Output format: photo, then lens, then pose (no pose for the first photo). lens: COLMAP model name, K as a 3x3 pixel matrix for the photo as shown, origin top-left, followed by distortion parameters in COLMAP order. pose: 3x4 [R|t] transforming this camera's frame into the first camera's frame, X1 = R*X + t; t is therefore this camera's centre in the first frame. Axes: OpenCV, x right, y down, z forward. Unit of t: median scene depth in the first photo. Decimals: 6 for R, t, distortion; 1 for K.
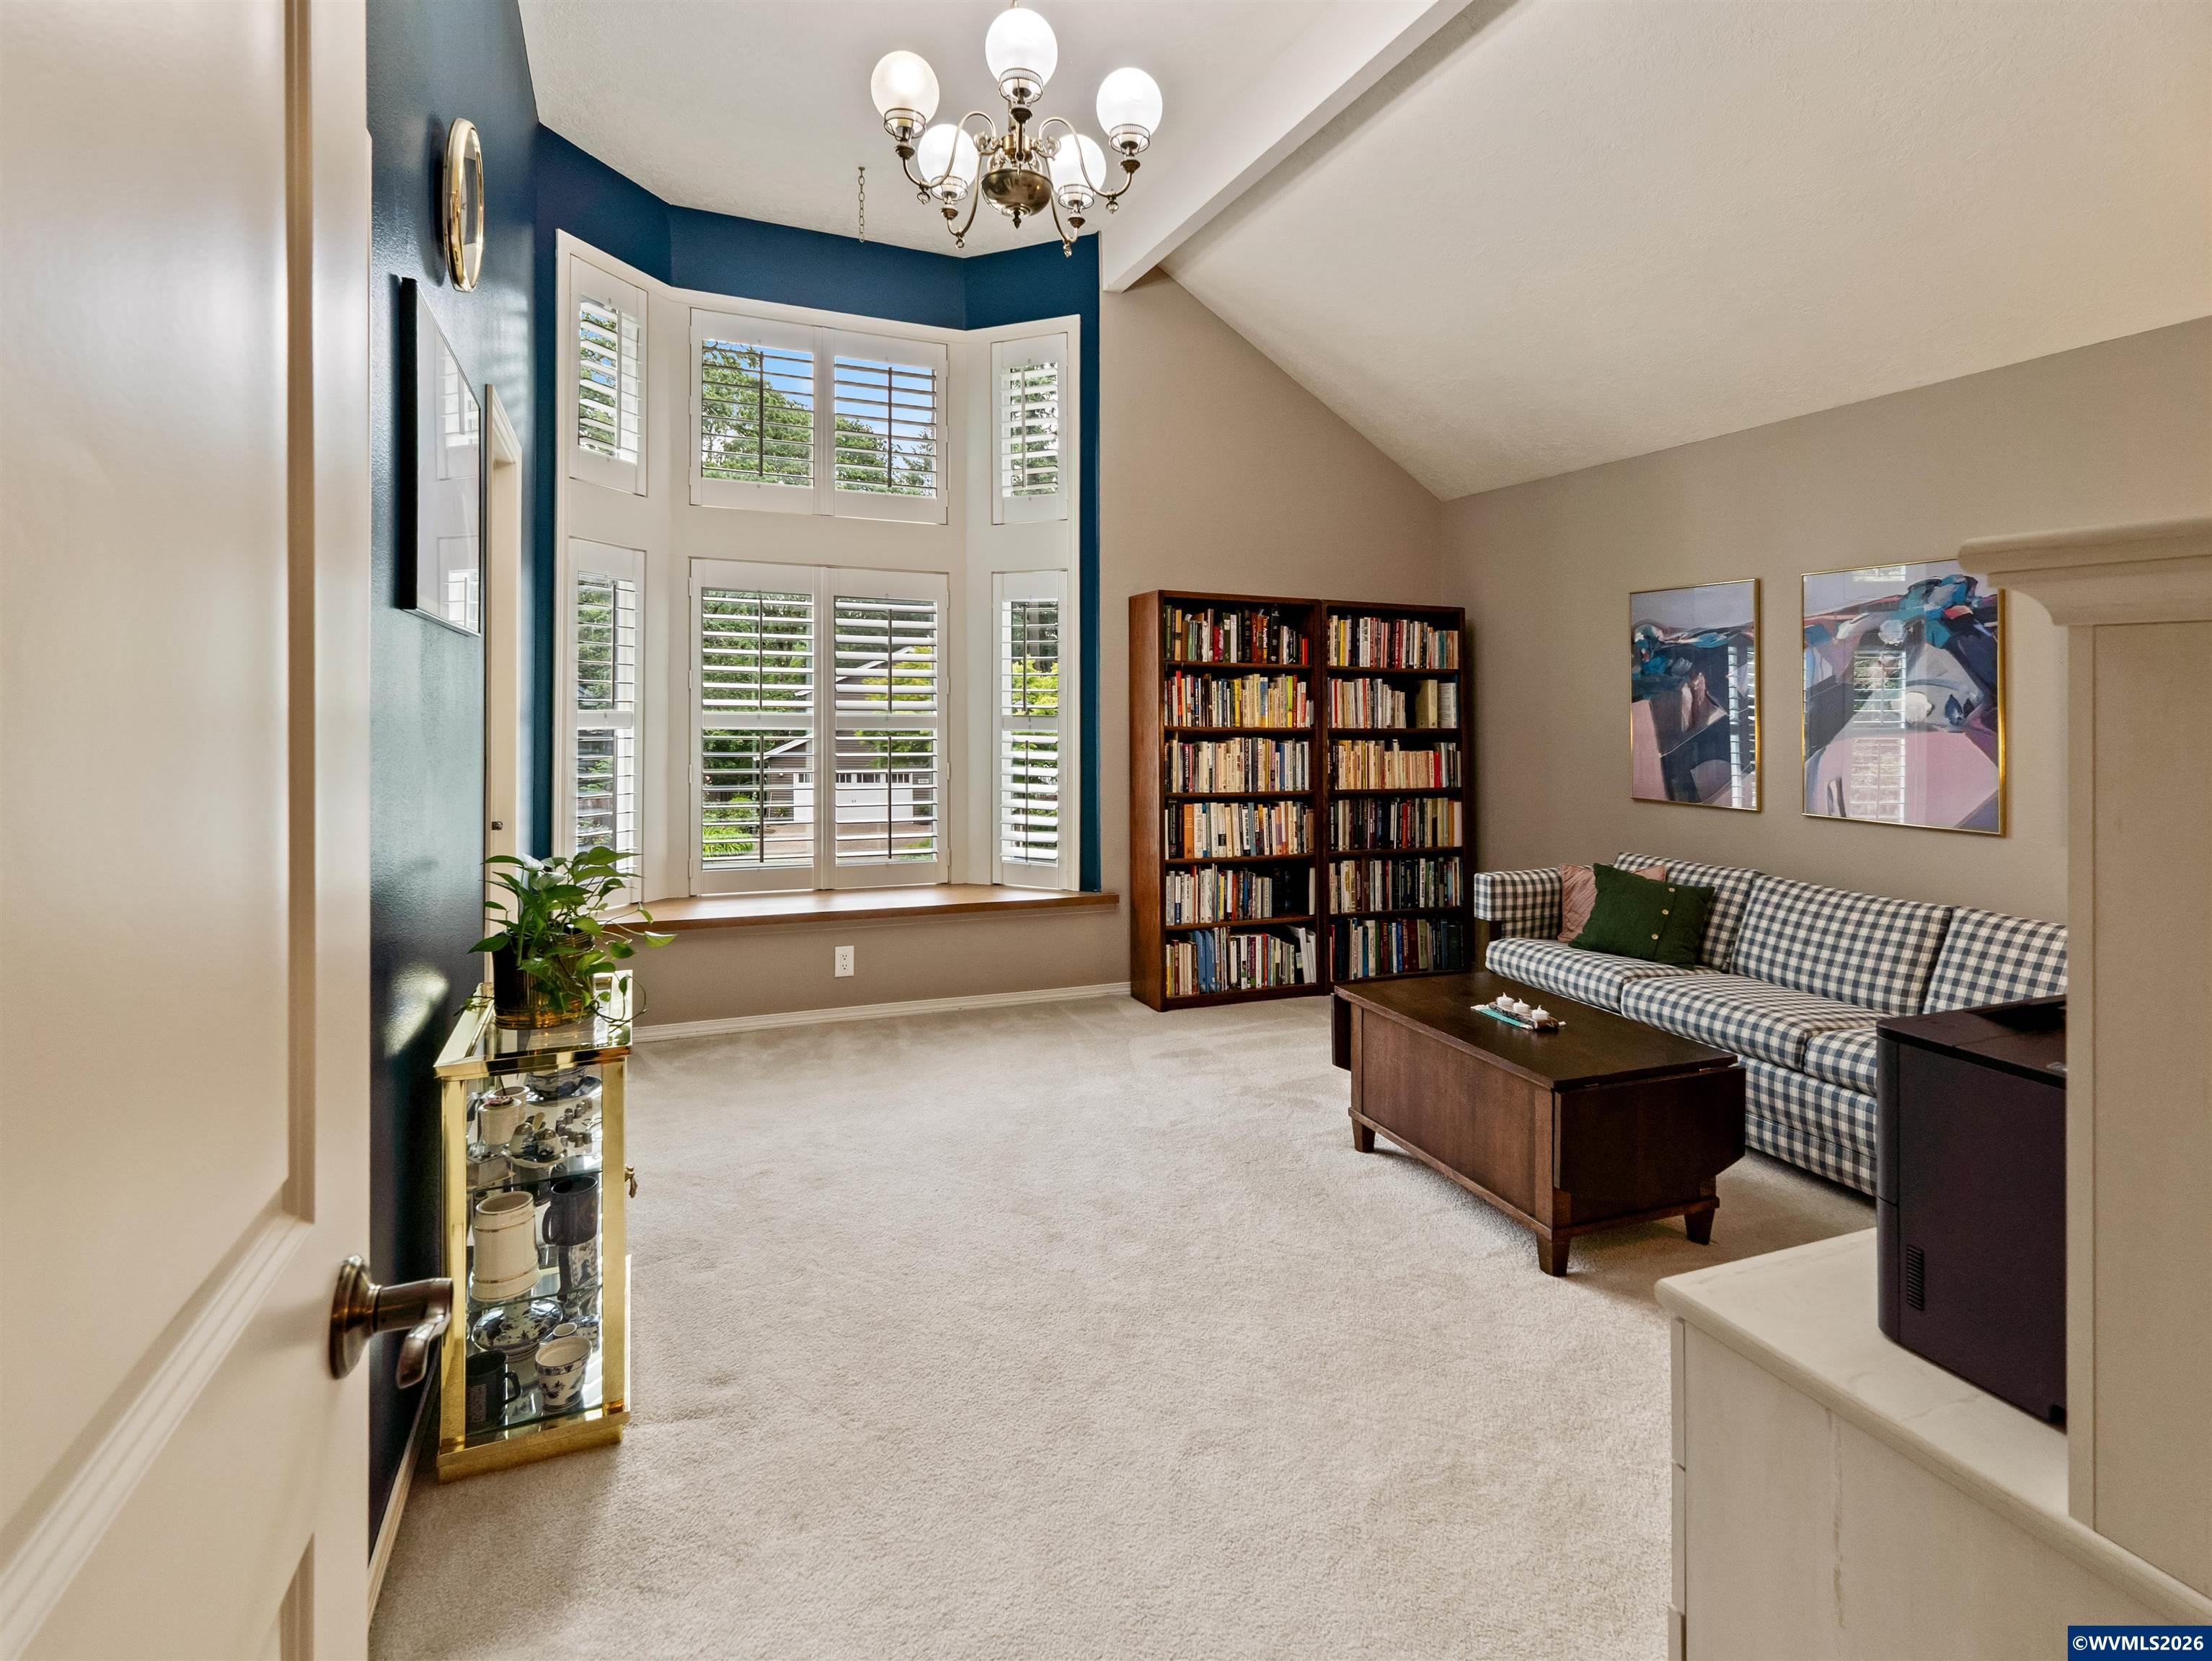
lens RADIAL K [[1117.8, 0, 1137.2], [0, 1117.8, 685.5], [0, 0, 1]] dist [-0.002952, 0.004904]
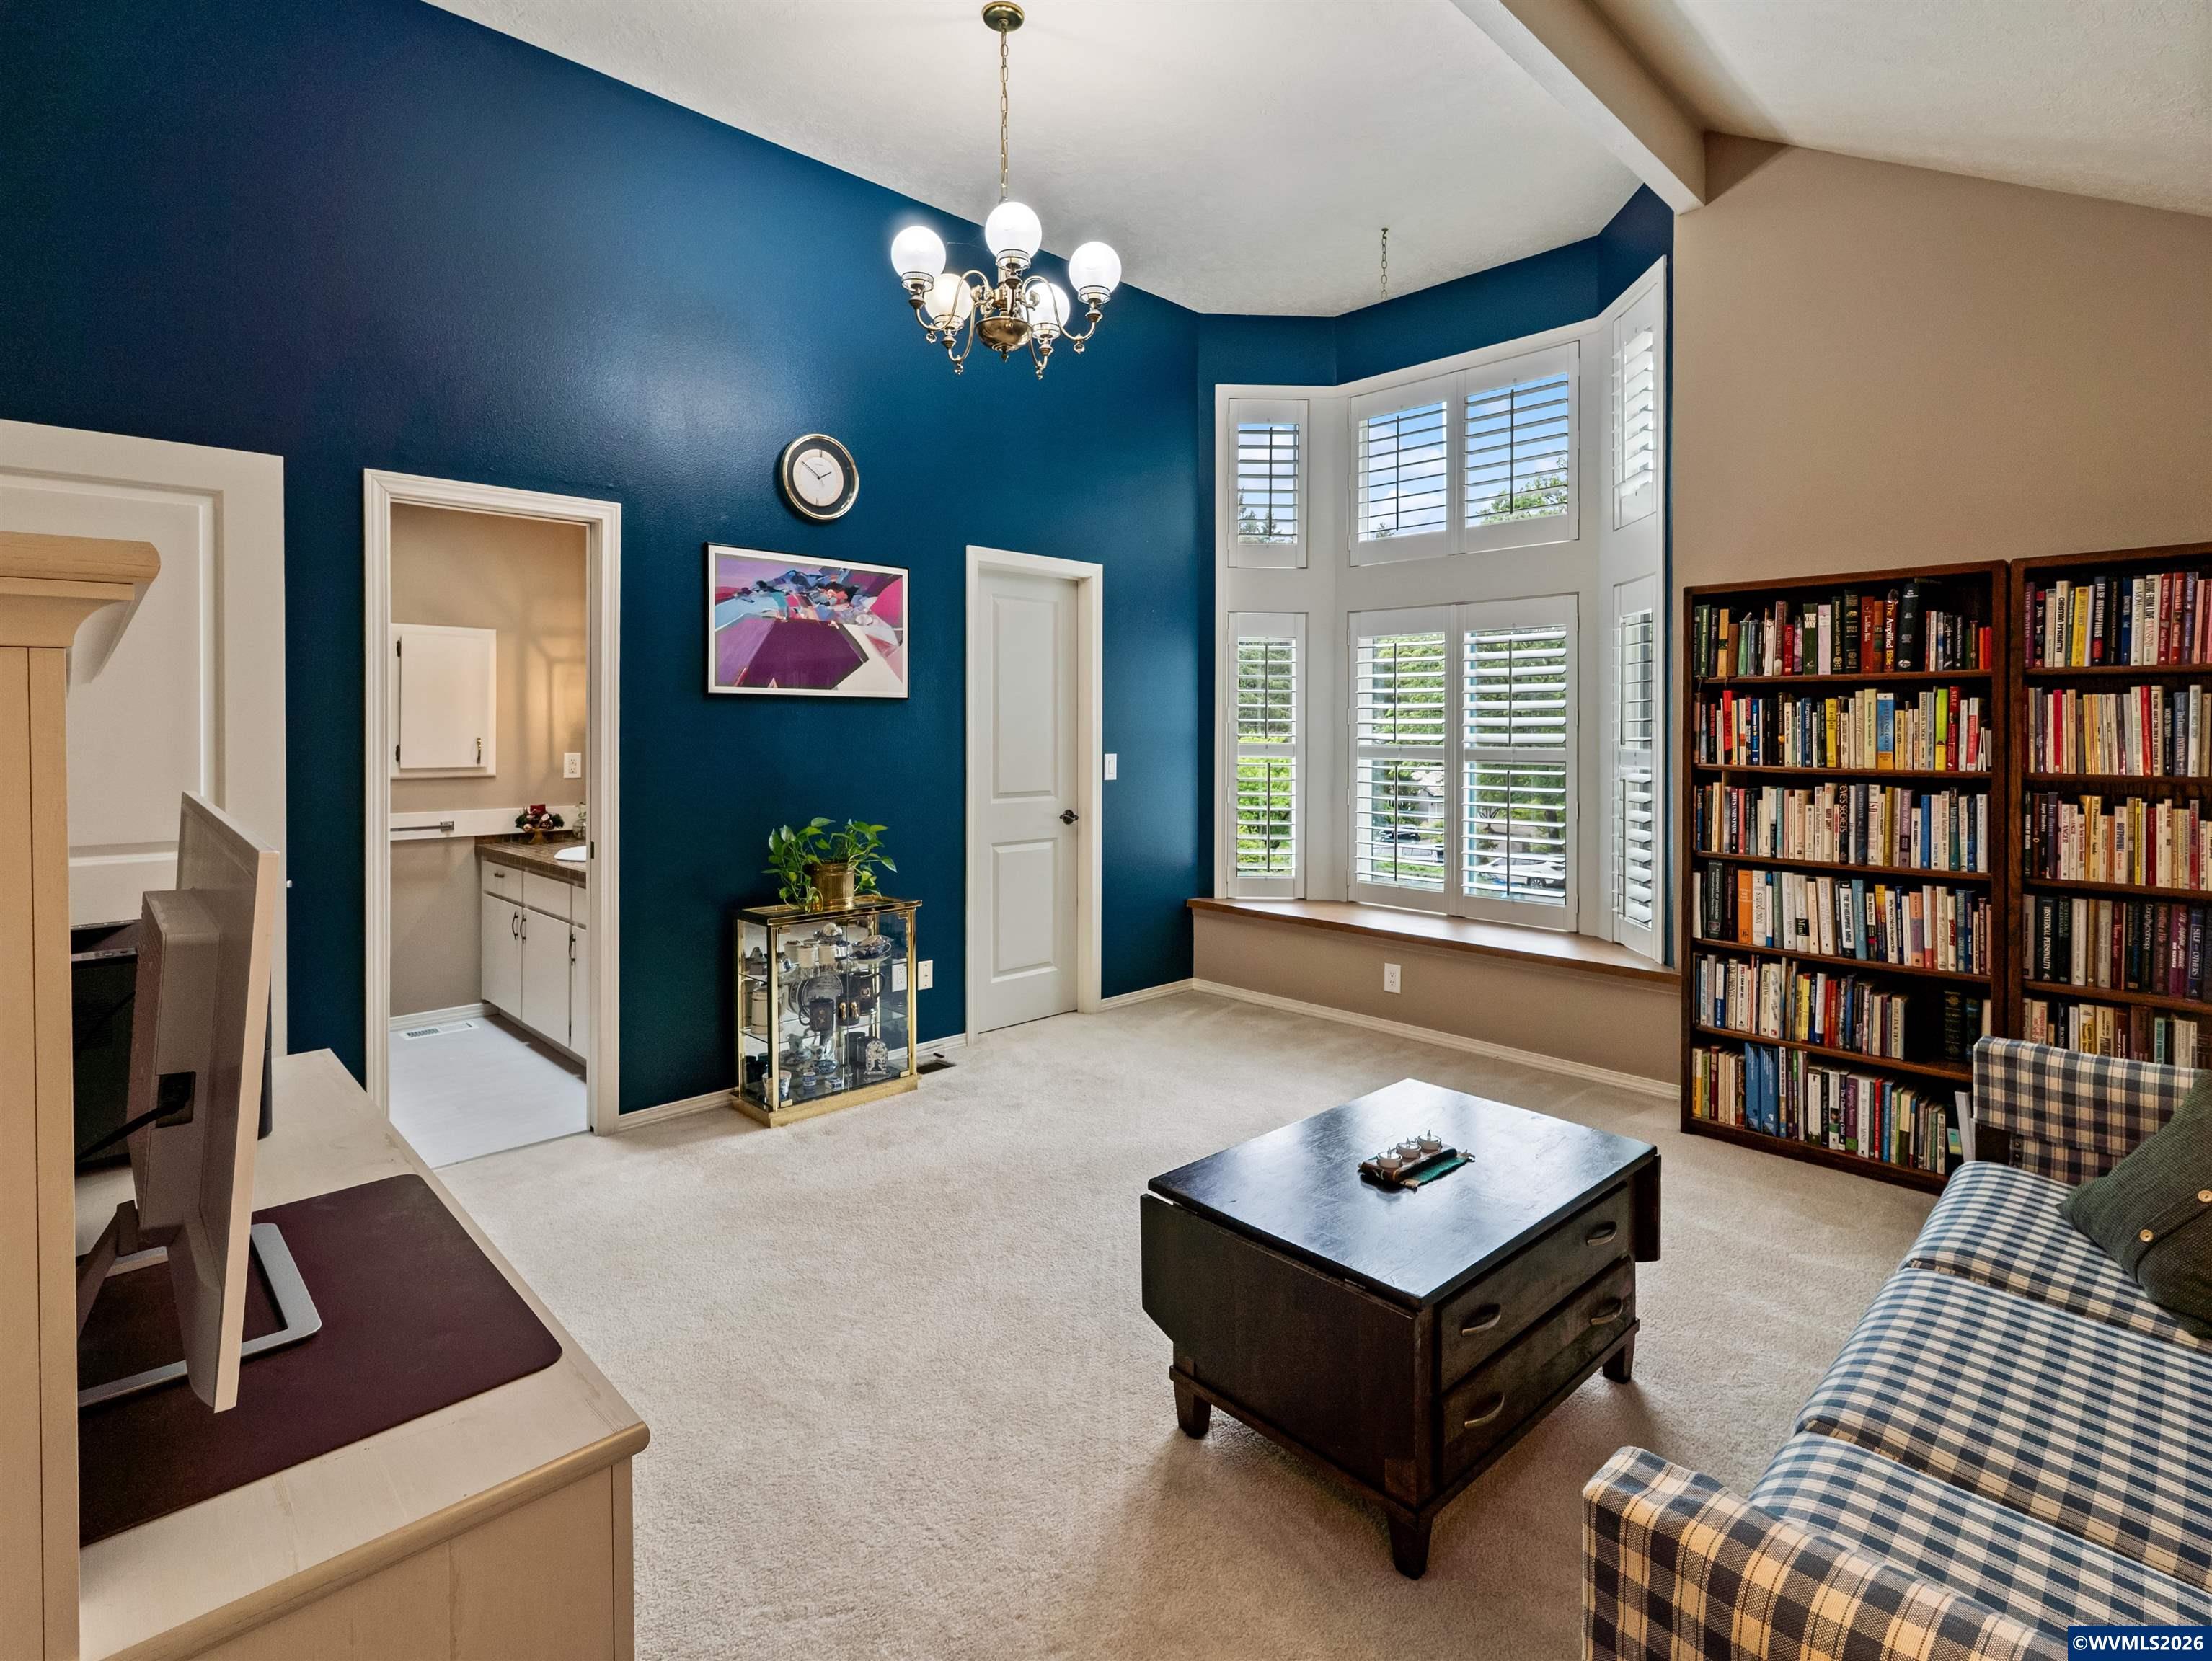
lens RADIAL K [[1117.8, 0, 1127.3], [0, 1117.8, 743.4], [0, 0, 1]] dist [-0.002952, 0.004904]
pose [[0.349126, -0.000819, -0.937075, 0.579644], [0.016694, 0.999846, 0.005346, 0.010996], [0.936927, -0.017510, 0.349086, 0.351783]]
